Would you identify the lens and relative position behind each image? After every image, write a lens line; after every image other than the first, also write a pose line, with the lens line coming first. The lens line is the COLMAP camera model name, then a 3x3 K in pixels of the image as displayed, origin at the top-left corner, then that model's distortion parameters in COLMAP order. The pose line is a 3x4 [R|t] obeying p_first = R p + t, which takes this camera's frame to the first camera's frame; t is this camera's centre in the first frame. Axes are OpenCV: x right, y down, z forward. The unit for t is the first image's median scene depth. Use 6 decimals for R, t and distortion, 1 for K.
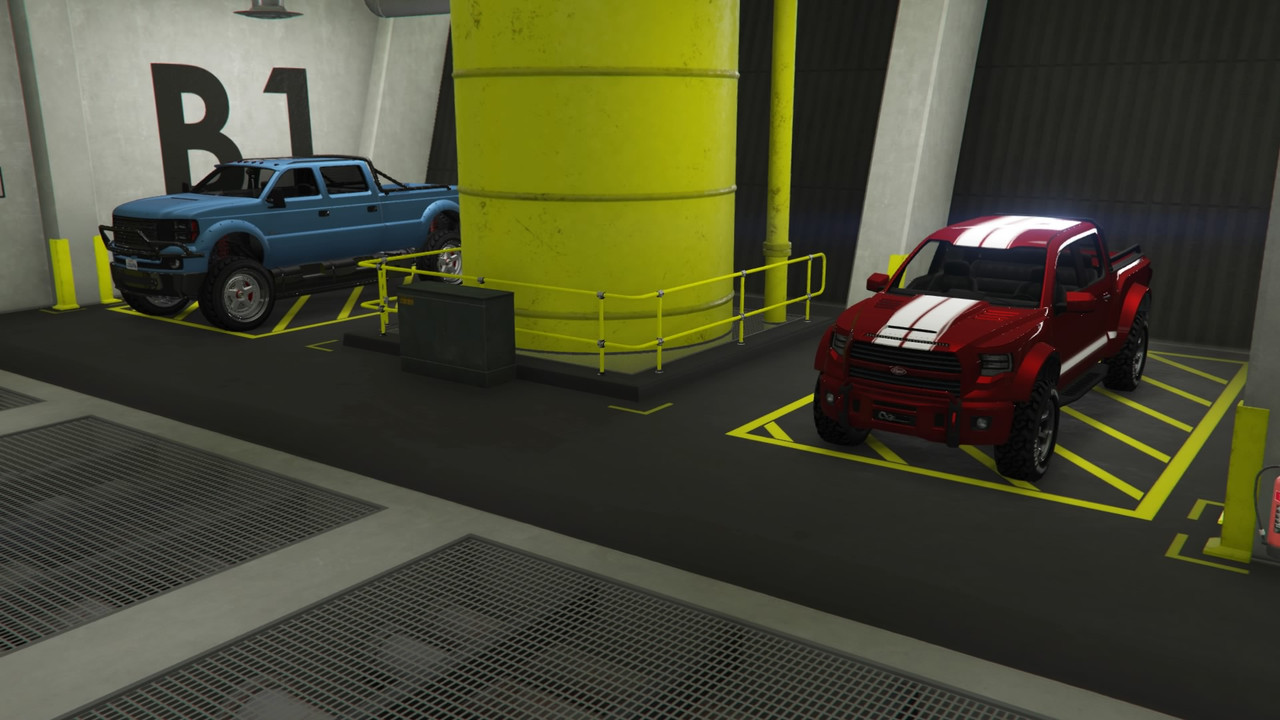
lens RADIAL K [[1076.0, 0, 640.2], [0, 1076.0, 363.6], [0, 0, 1]] dist [0.018600, -0.002662]
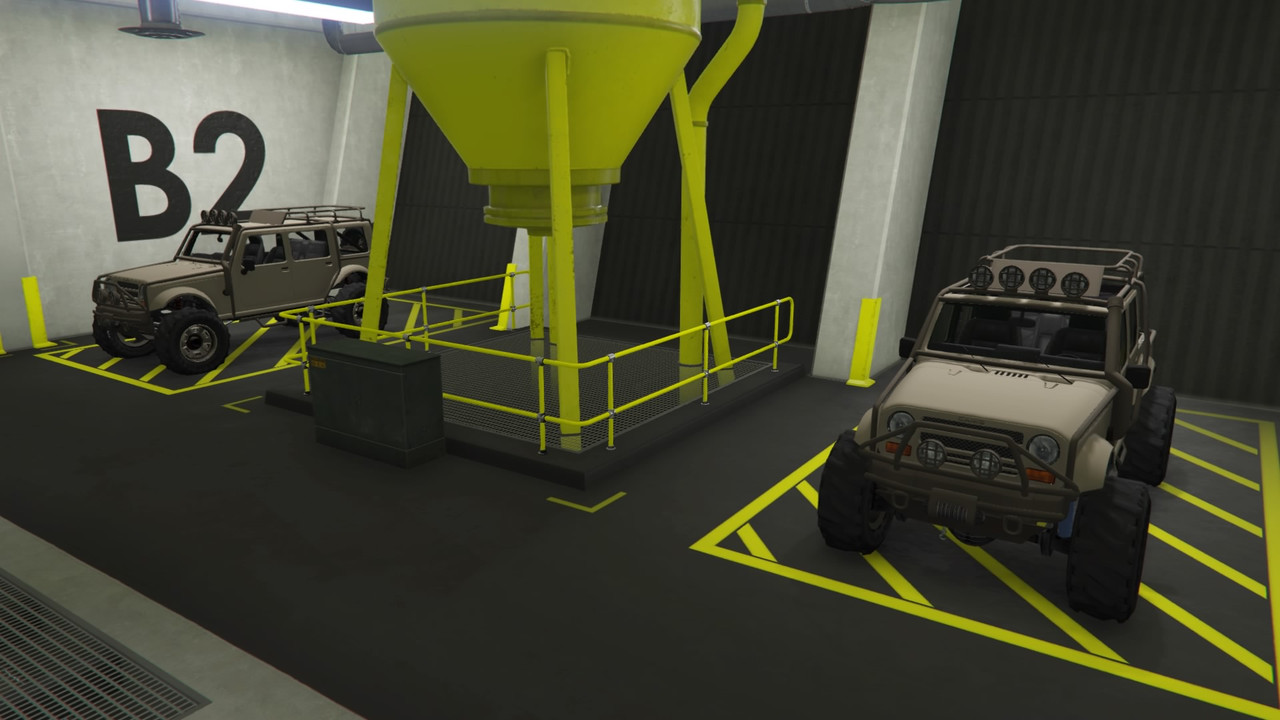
lens RADIAL K [[860.5, 0, 637.6], [0, 860.5, 354.8], [0, 0, 1]] dist [0.007074, 0.002787]
pose [[0.999691, -0.005806, 0.024157, 0.018435], [0.005795, 0.999983, 0.000525, -0.053390], [-0.024160, -0.000385, 0.999708, 0.255102]]
